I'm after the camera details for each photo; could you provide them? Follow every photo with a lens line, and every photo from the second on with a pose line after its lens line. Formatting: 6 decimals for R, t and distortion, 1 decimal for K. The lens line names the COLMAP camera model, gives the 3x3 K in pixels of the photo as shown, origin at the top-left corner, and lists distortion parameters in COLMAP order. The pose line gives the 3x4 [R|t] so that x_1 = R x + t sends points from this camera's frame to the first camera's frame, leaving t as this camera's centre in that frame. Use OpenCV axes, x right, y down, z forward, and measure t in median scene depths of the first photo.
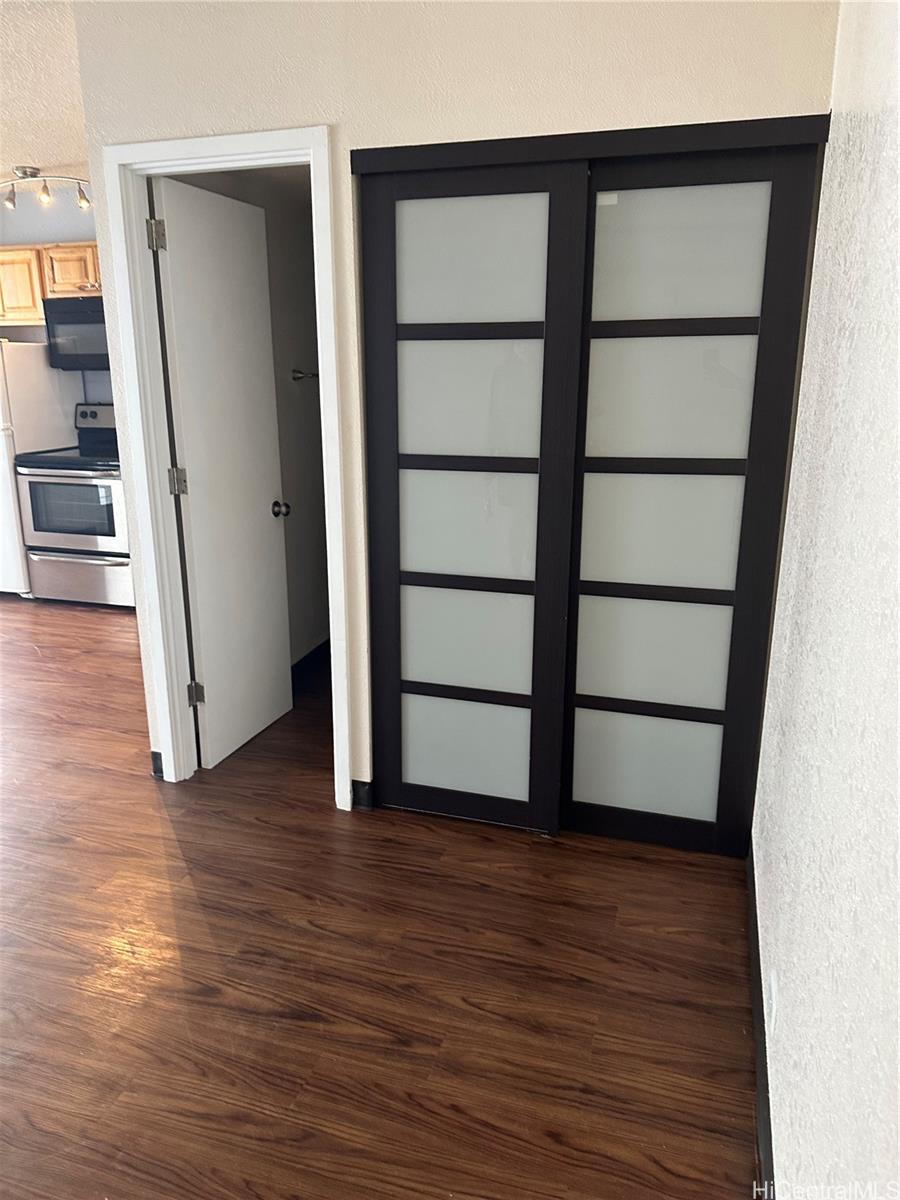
lens RADIAL K [[820.4, 0, 449.5], [0, 820.4, 606.1], [0, 0, 1]] dist [-0.007104, -0.003030]
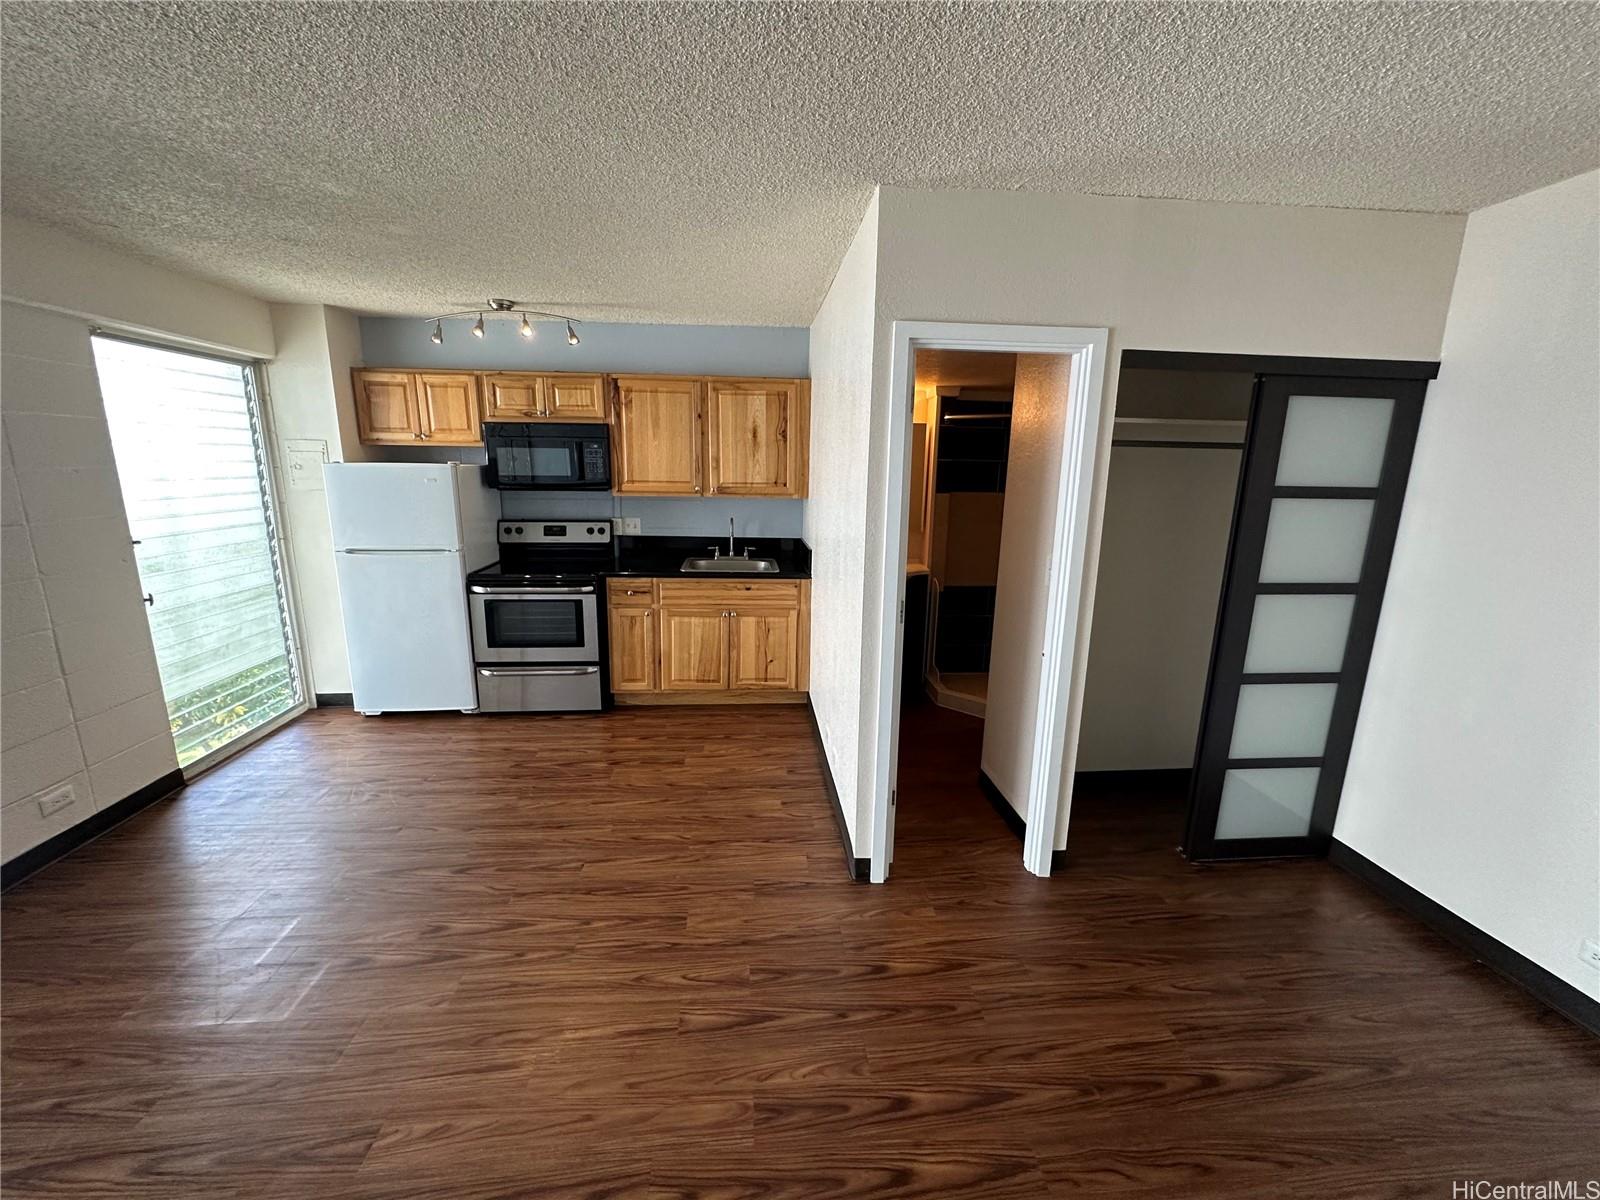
lens RADIAL K [[638.5, 0, 800.0], [0, 638.5, 600.0], [0, 0, 1]] dist [-0.000569, -0.000221]
pose [[0.930653, -0.049749, 0.362505, -0.437402], [0.081282, 0.994069, -0.072254, -0.062582], [-0.356760, 0.096708, 0.929177, 0.133393]]
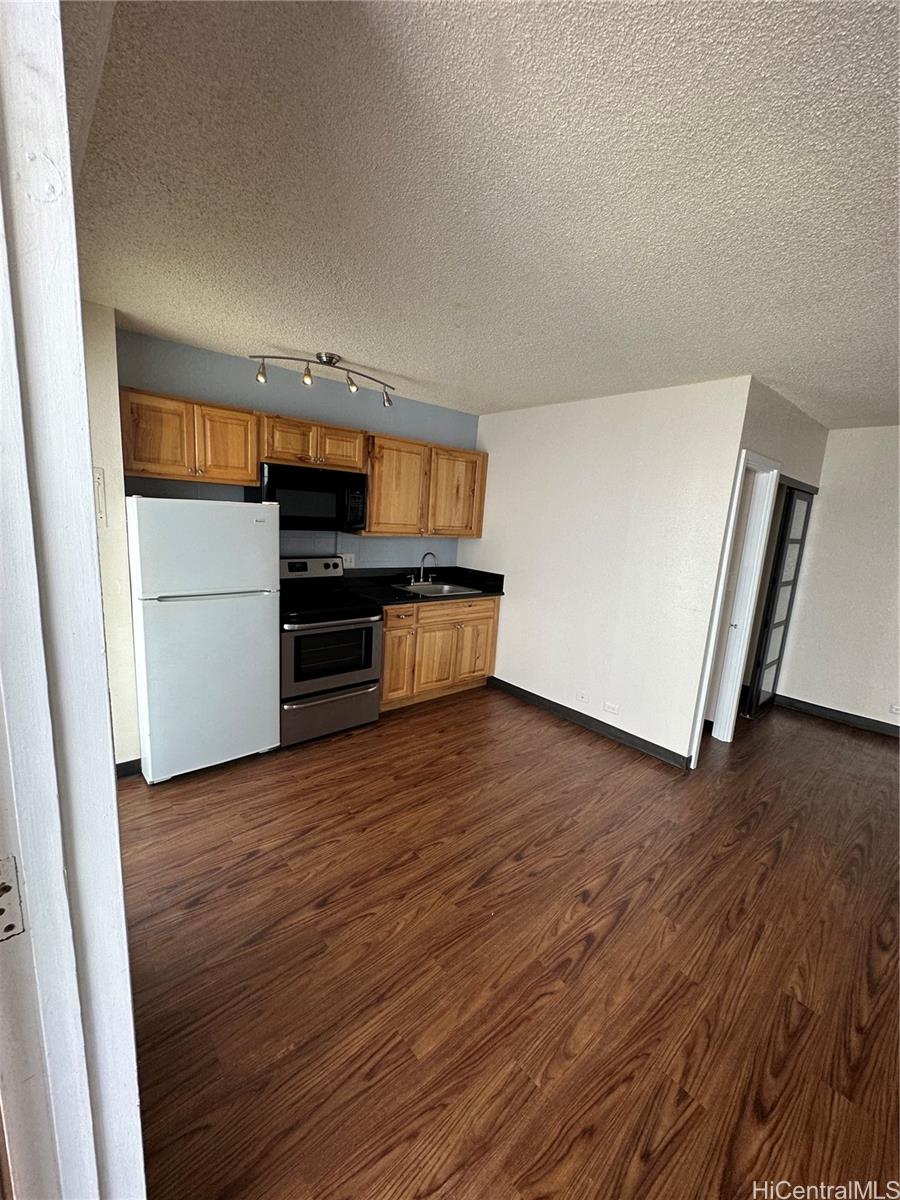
lens RADIAL K [[478.9, 0, 449.3], [0, 478.9, 601.8], [0, 0, 1]] dist [-0.000569, -0.000221]
pose [[0.527365, -0.108827, 0.842640, -0.913458], [0.185880, 0.982516, 0.010559, -0.163350], [-0.829056, 0.151062, 0.538373, 0.501264]]
